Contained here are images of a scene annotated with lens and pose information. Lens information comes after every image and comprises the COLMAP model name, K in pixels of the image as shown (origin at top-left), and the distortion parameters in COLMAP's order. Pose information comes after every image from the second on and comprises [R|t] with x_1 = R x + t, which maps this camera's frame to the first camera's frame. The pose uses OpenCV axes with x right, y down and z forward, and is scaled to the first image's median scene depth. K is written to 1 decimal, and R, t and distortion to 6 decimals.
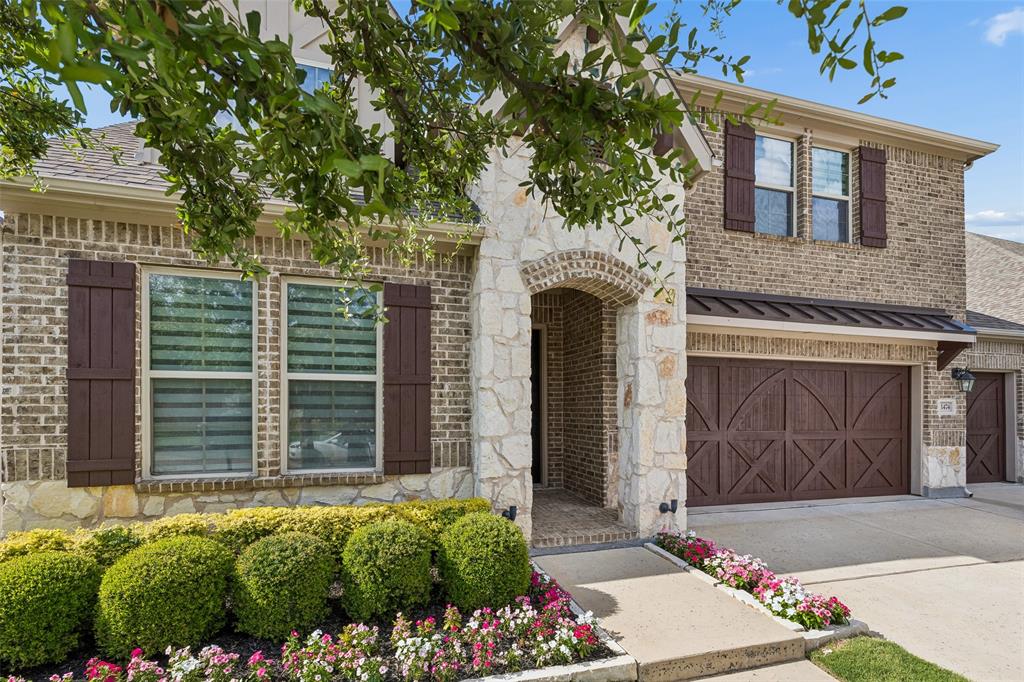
lens RADIAL K [[470.4, 0, 500.0], [0, 470.4, 404.0], [0, 0, 1]] dist [0.008380, -0.002705]
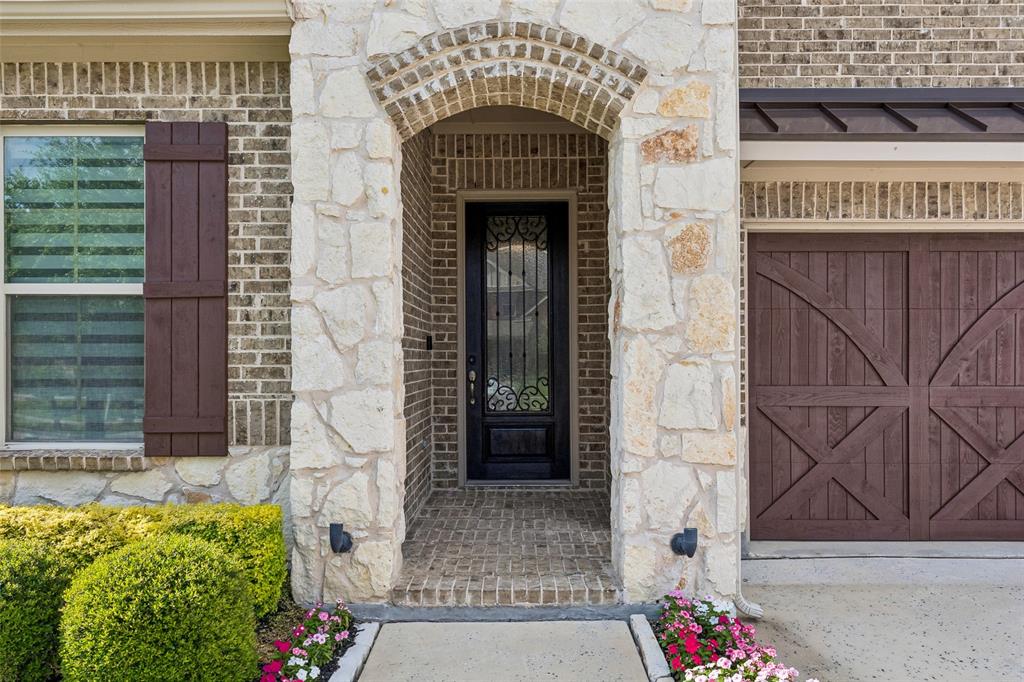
lens RADIAL K [[729.5, 0, 509.2], [0, 729.5, 355.0], [0, 0, 1]] dist [0.001034, 0.000941]
pose [[0.960056, -0.005323, -0.279756, 0.402205], [0.008639, 0.999906, 0.010620, 0.019517], [0.279673, -0.012612, 0.960013, 0.249579]]
